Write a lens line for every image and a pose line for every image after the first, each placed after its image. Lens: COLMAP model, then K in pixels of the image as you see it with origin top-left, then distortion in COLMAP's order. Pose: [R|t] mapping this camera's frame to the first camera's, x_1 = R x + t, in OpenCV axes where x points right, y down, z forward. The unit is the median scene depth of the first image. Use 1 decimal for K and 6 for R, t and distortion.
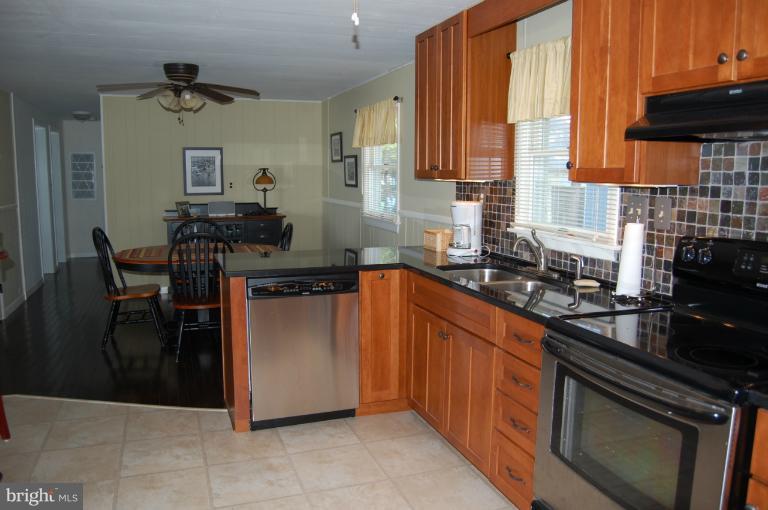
lens RADIAL K [[599.4, 0, 389.2], [0, 599.4, 255.5], [0, 0, 1]] dist [-0.086834, 0.029500]
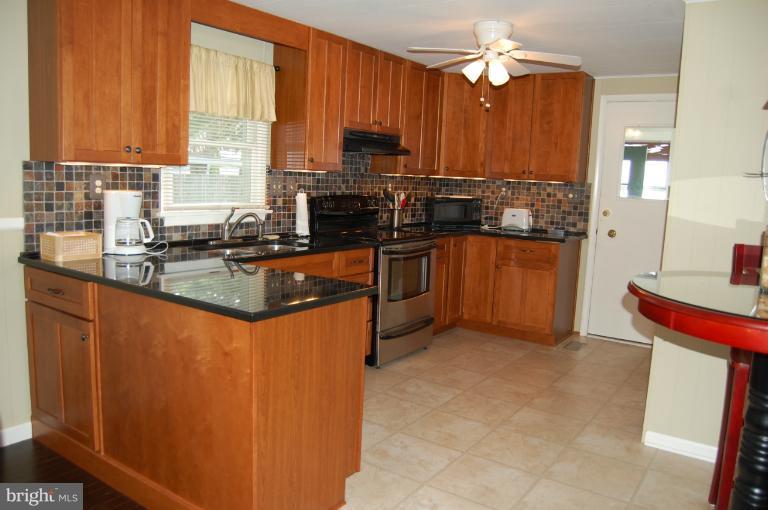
lens RADIAL K [[599.4, 0, 379.9], [0, 599.4, 254.5], [0, 0, 1]] dist [-0.086834, 0.029500]
pose [[-0.558280, -0.153766, 0.815279, -0.399606], [0.054547, 0.973746, 0.221006, -0.087281], [-0.827858, 0.167854, -0.535235, 0.607050]]
